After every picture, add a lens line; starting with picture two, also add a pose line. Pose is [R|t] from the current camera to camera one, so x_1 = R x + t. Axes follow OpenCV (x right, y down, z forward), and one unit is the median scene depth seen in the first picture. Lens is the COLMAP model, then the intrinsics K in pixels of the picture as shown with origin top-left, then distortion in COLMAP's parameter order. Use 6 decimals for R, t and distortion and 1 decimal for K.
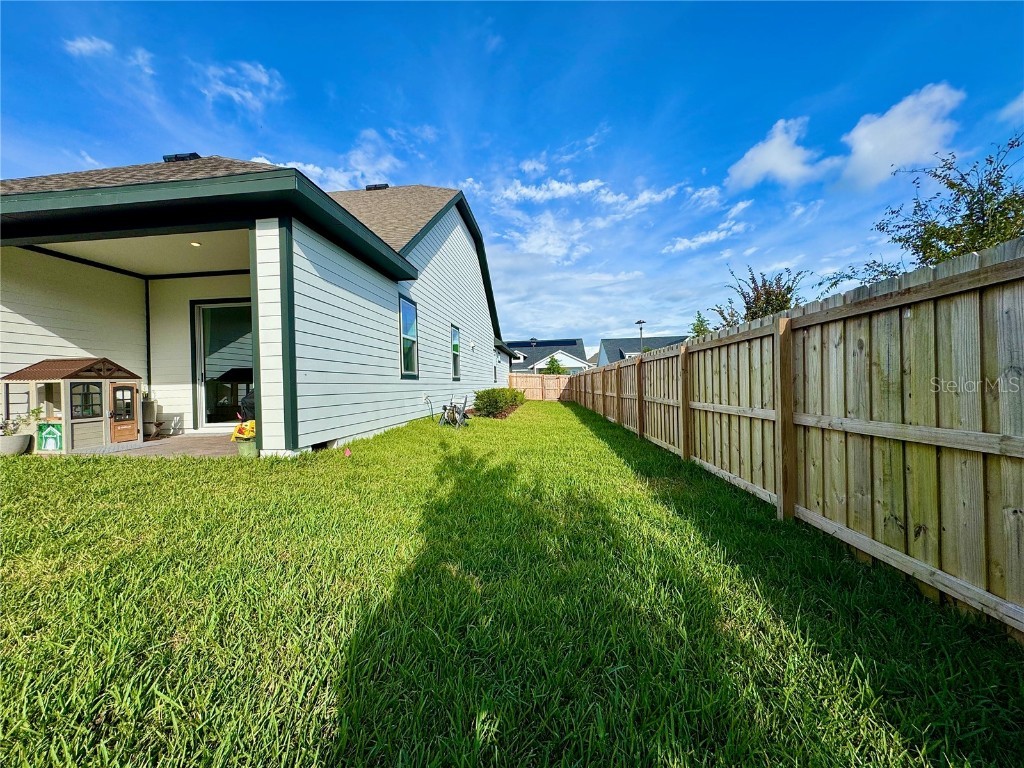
lens RADIAL K [[405.2, 0, 512.5], [0, 405.2, 393.7], [0, 0, 1]] dist [-0.000575, -0.000035]
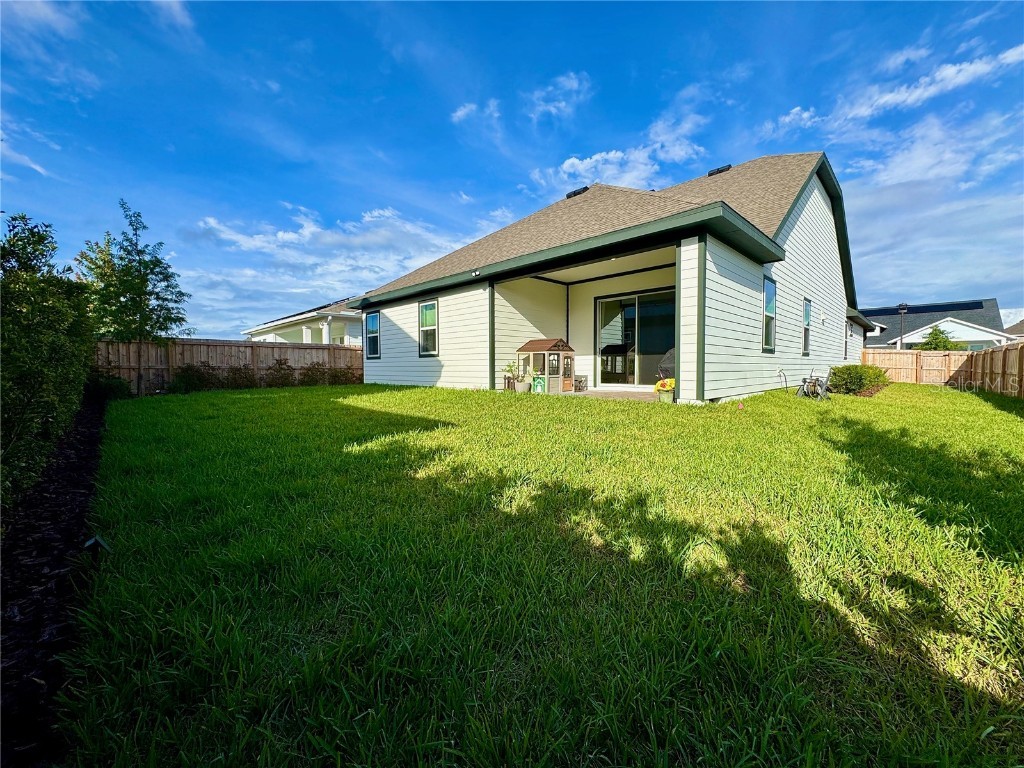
lens RADIAL K [[411.4, 0, 512.0], [0, 411.4, 384.0], [0, 0, 1]] dist [-0.002118, -0.000002]
pose [[0.773859, 0.050048, -0.631378, -0.066590], [-0.030475, 0.998661, 0.041809, 0.018572], [0.632625, -0.013113, 0.774348, -0.236461]]
